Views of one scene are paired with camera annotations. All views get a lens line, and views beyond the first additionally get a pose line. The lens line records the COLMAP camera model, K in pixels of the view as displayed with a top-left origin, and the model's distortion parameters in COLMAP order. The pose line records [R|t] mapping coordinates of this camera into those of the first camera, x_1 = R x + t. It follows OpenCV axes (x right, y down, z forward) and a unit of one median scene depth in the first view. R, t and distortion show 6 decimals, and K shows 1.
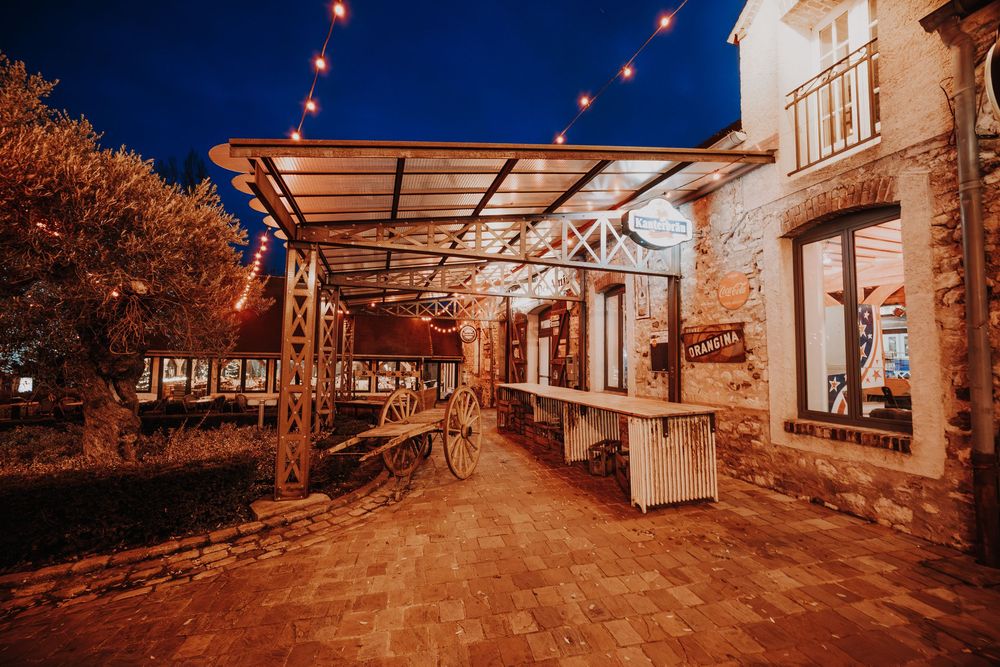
lens RADIAL K [[406.5, 0, 500.0], [0, 406.5, 336.0], [0, 0, 1]] dist [-0.014348, 0.003393]
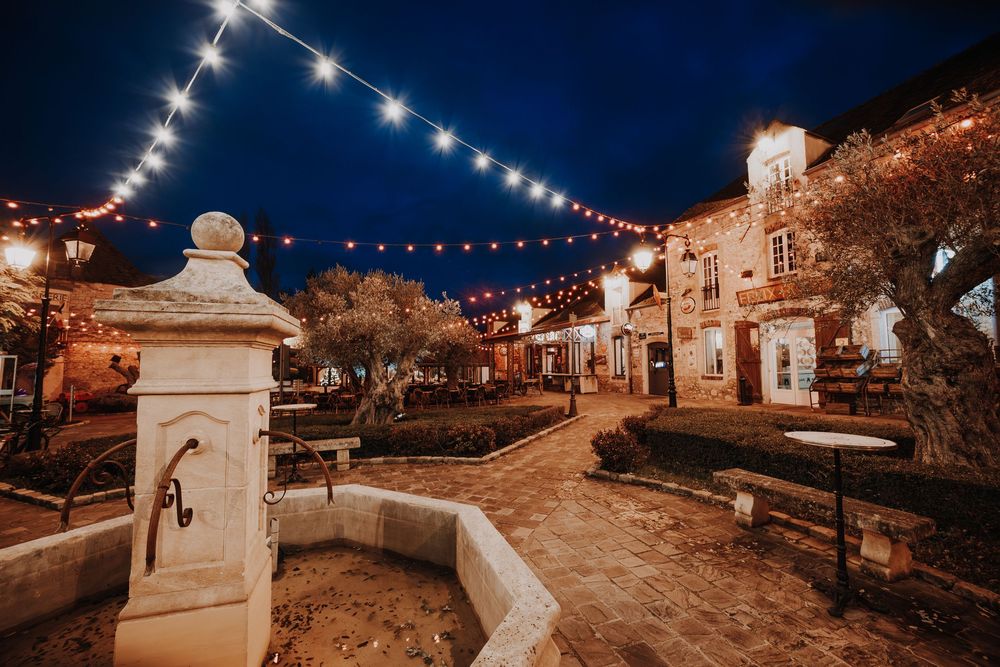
lens RADIAL K [[406.5, 0, 495.6], [0, 406.5, 333.8], [0, 0, 1]] dist [-0.014348, 0.003393]
pose [[0.997472, -0.007111, 0.070698, -0.798251], [0.008137, 0.999866, -0.014237, -0.191201], [-0.070587, 0.014777, 0.997396, -2.935242]]
